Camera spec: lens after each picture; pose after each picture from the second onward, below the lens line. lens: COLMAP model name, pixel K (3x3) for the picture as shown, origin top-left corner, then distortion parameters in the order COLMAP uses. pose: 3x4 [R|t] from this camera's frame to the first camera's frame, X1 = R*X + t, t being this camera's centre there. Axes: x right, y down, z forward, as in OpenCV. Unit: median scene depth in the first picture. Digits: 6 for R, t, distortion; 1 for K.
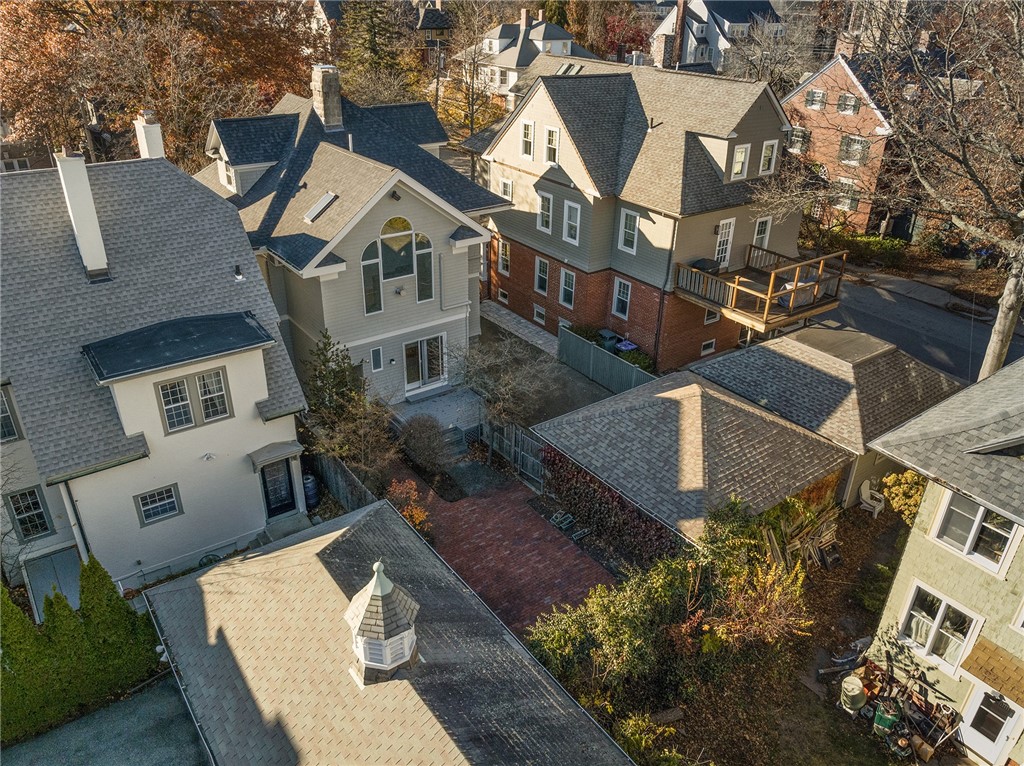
lens RADIAL K [[750.5, 0, 512.0], [0, 750.5, 383.0], [0, 0, 1]] dist [-0.039541, -0.002991]
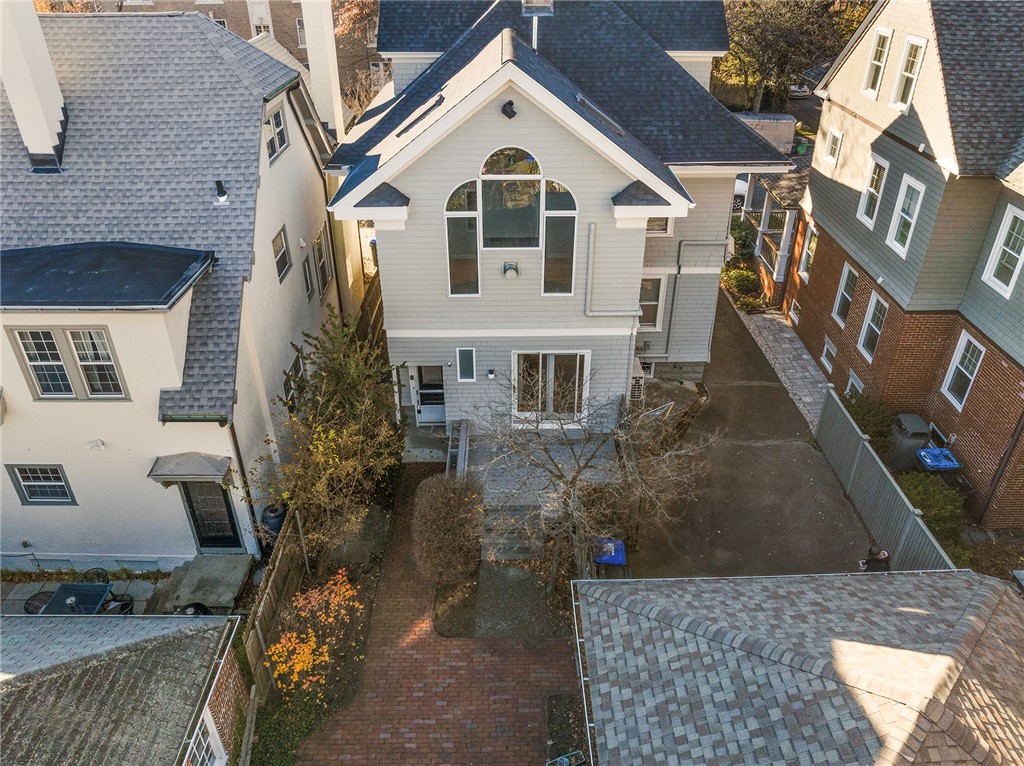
lens RADIAL K [[734.3, 0, 512.0], [0, 734.3, 383.0], [0, 0, 1]] dist [-0.030044, -0.001910]
pose [[0.816400, 0.287256, -0.500975, 0.177826], [-0.255785, 0.957642, 0.132273, -0.110553], [0.517751, 0.020154, 0.855294, 0.468499]]
